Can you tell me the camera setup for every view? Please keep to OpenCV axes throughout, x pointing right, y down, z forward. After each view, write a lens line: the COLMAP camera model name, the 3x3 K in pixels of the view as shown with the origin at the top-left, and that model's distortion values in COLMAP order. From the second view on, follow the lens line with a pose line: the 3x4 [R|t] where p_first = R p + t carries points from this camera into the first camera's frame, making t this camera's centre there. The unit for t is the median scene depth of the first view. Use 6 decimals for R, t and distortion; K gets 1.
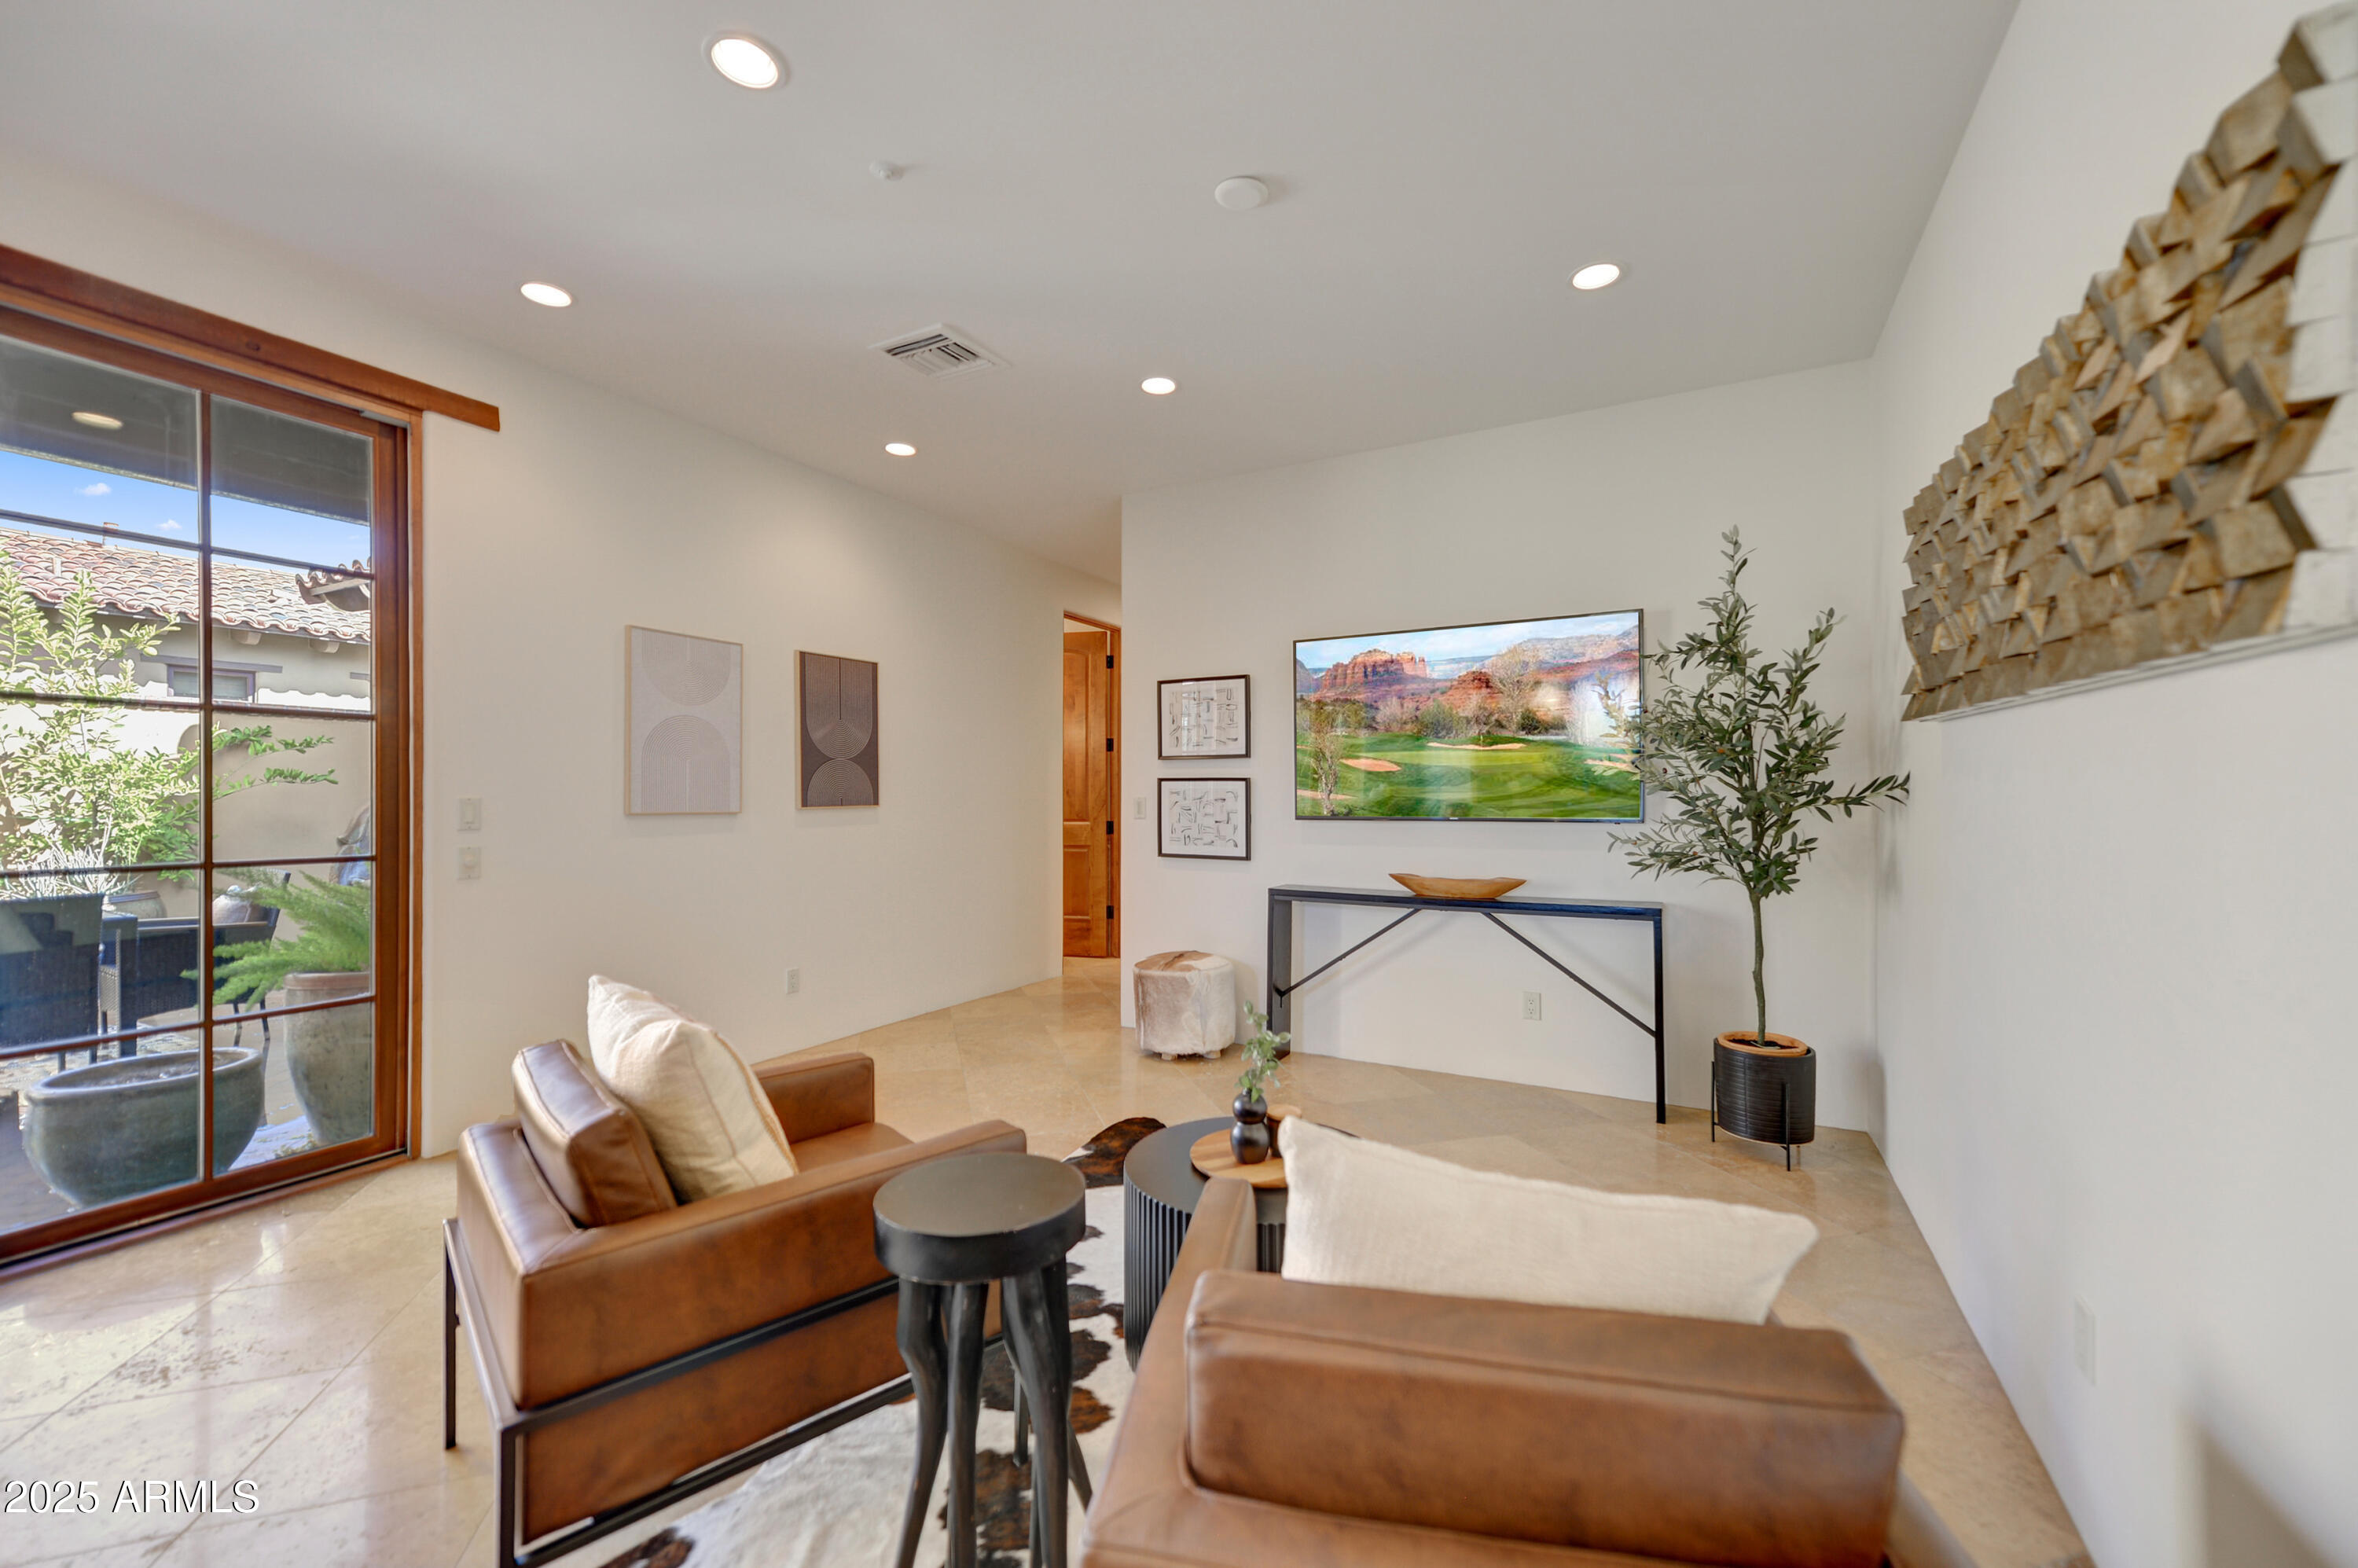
lens RADIAL K [[873.1, 0, 1178.9], [0, 873.1, 821.9], [0, 0, 1]] dist [0.000724, -0.000001]
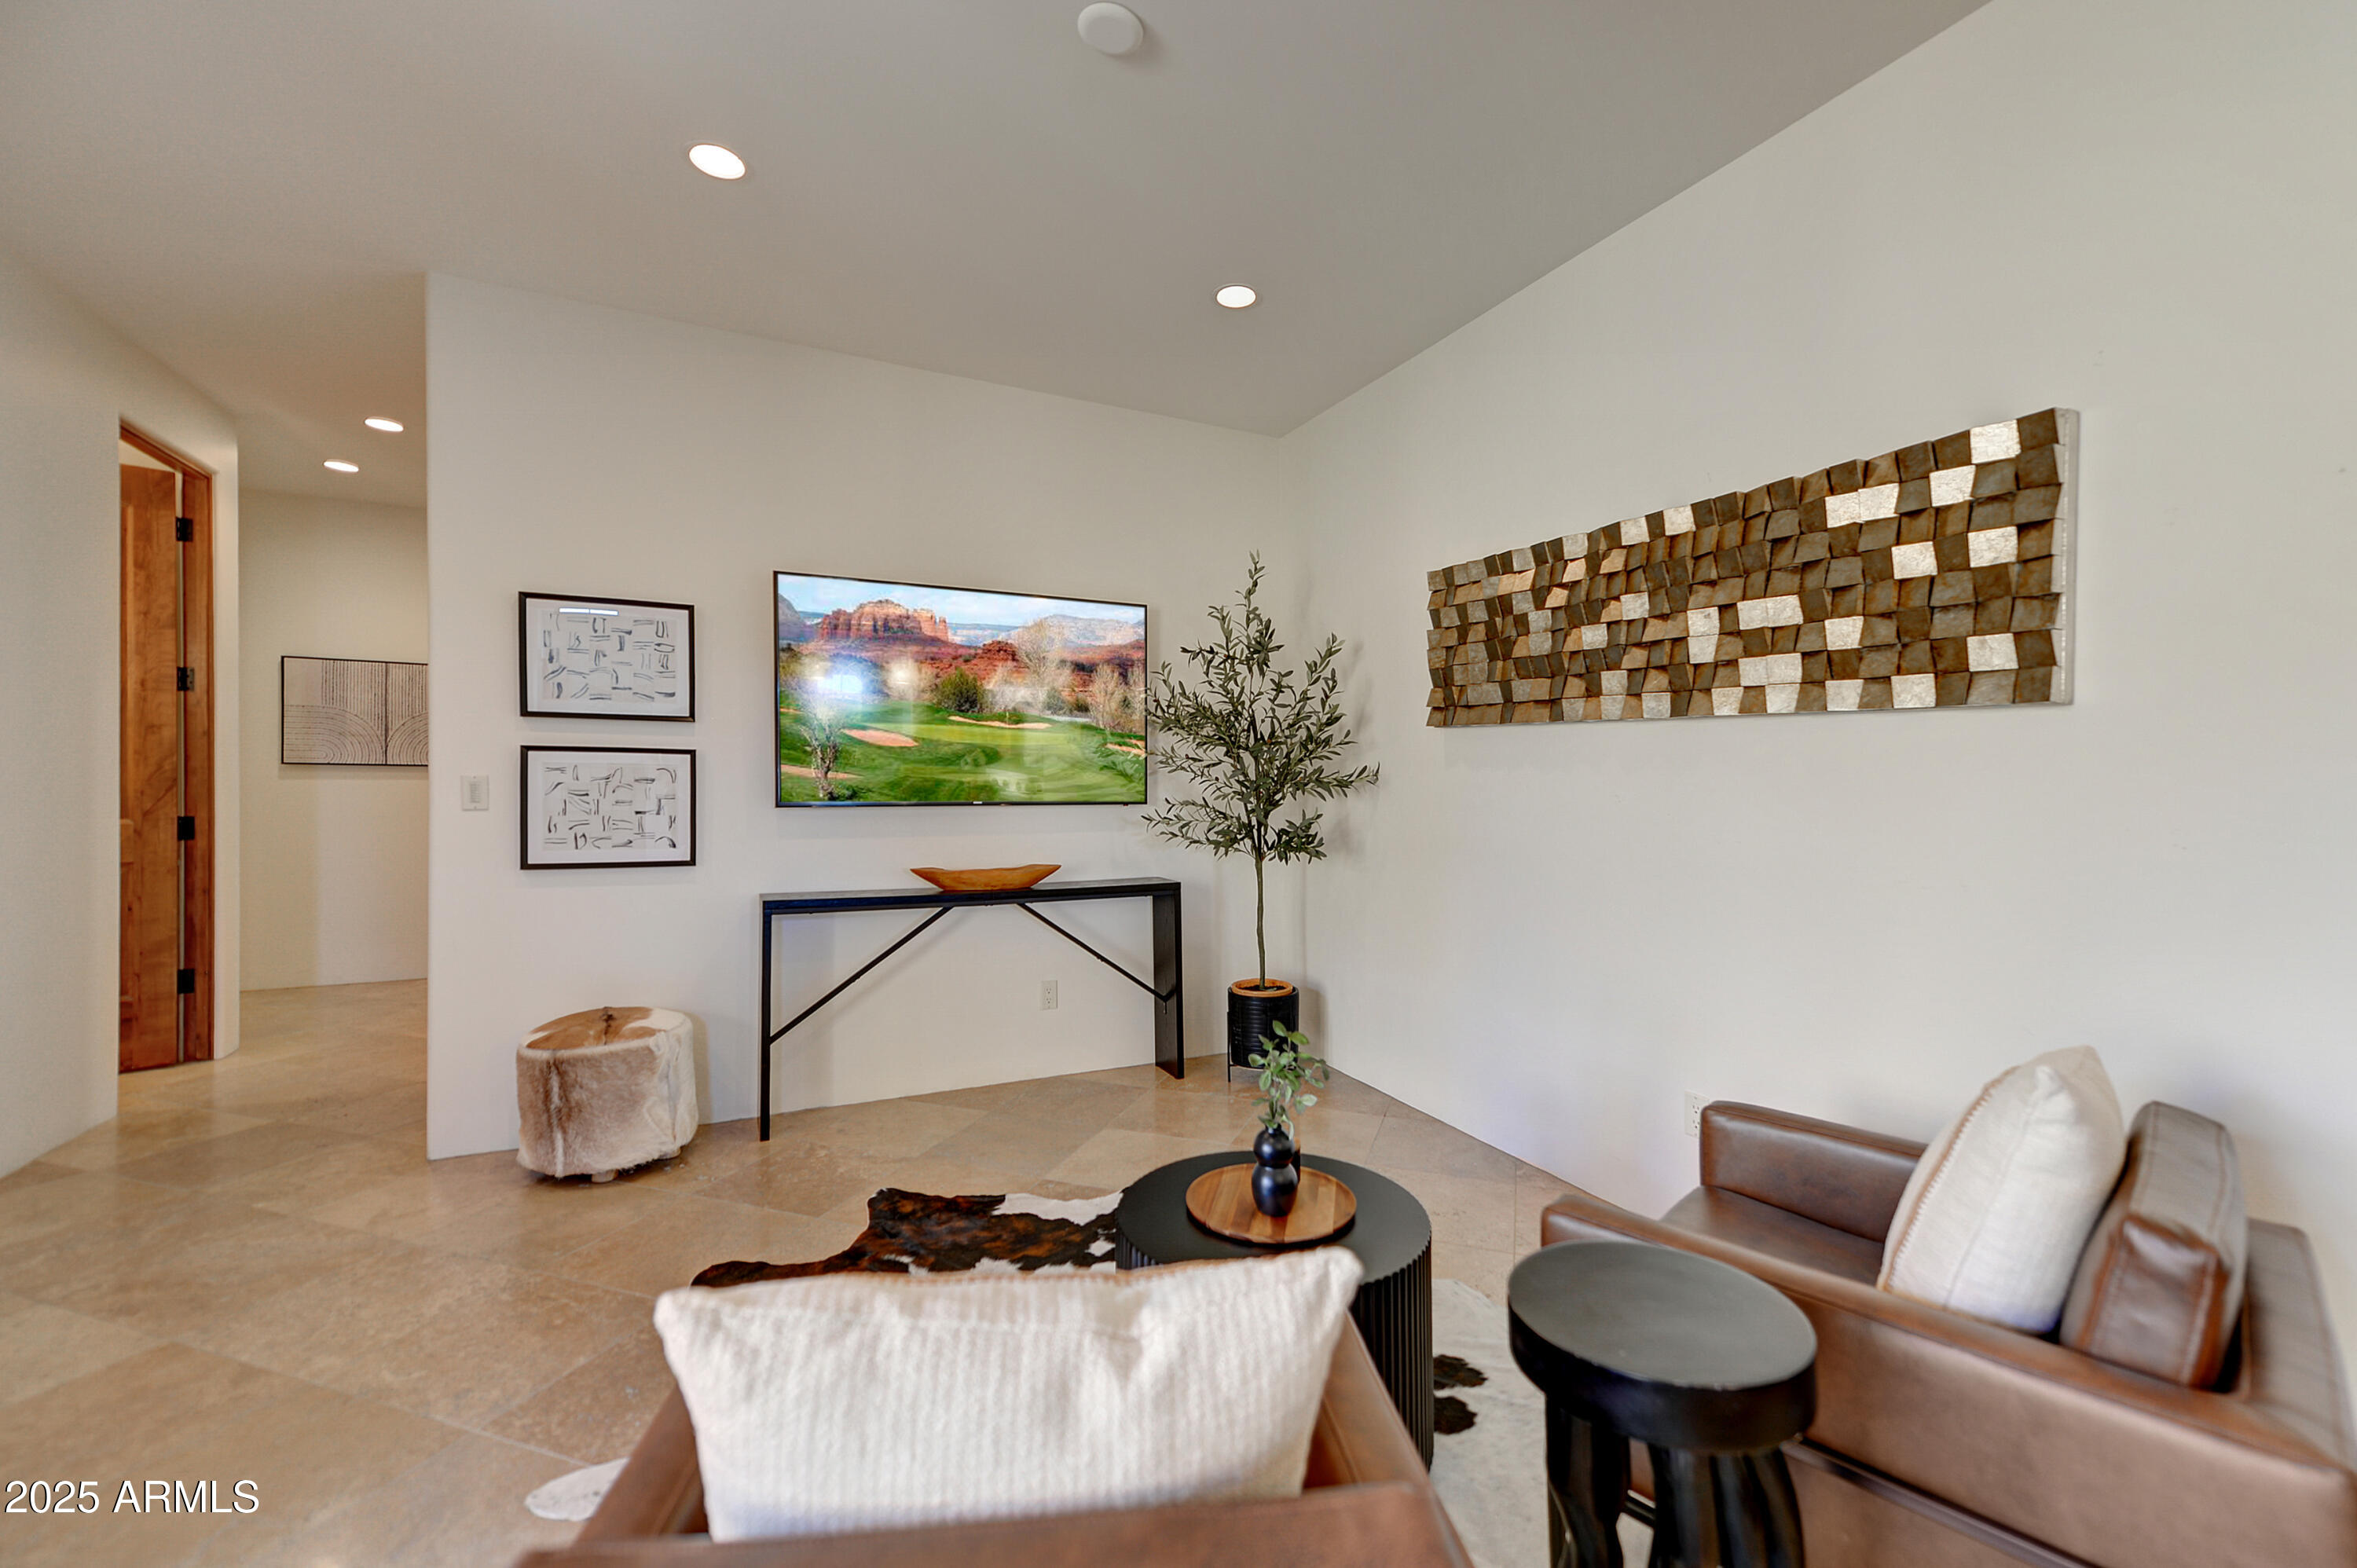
lens RADIAL K [[950.8, 0, 1177.6], [0, 950.8, 794.1], [0, 0, 1]] dist [-0.003987, -0.000468]
pose [[0.602024, -0.009342, 0.798423, -0.330623], [0.016150, 0.999869, -0.000479, -0.008144], [-0.798314, 0.013183, 0.602096, 0.239859]]
